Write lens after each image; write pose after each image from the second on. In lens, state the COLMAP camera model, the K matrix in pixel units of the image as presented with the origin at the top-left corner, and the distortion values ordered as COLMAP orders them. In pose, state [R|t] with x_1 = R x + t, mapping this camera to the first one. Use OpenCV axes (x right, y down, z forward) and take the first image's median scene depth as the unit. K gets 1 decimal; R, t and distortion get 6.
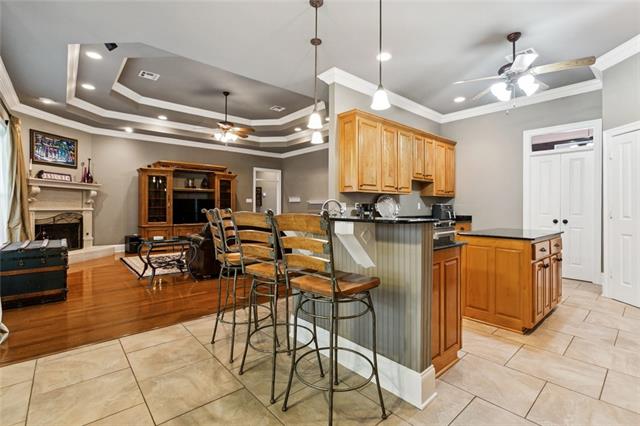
lens RADIAL K [[292.5, 0, 322.2], [0, 292.5, 207.1], [0, 0, 1]] dist [-0.009932, 0.004796]
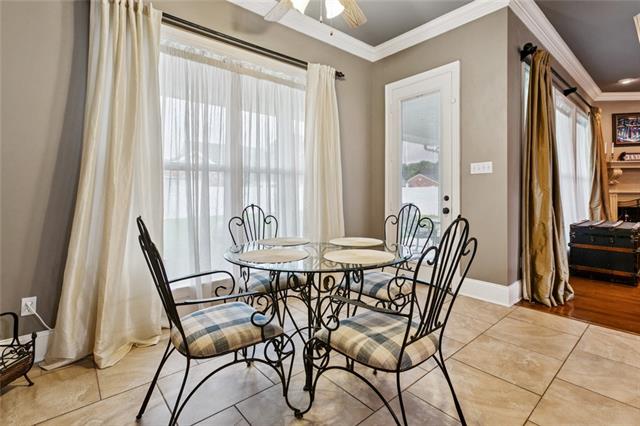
lens RADIAL K [[292.5, 0, 322.4], [0, 292.5, 192.6], [0, 0, 1]] dist [-0.009932, 0.004796]
pose [[-0.037632, -0.002514, -0.999289, 0.064603], [0.005771, 0.999980, -0.002733, 0.007670], [0.999275, -0.005870, -0.037616, 0.011017]]
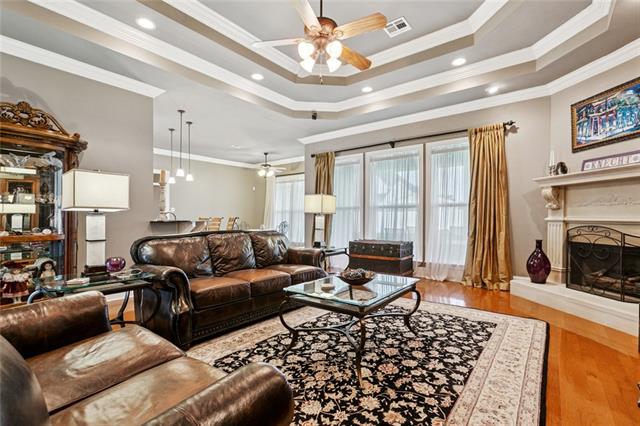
lens RADIAL K [[292.5, 0, 315.0], [0, 292.5, 218.6], [0, 0, 1]] dist [-0.009932, 0.004796]
pose [[-0.986418, -0.002490, -0.164236, -0.274210], [-0.003429, 0.999979, 0.005431, 0.005141], [0.164219, 0.005920, -0.986406, 1.585416]]
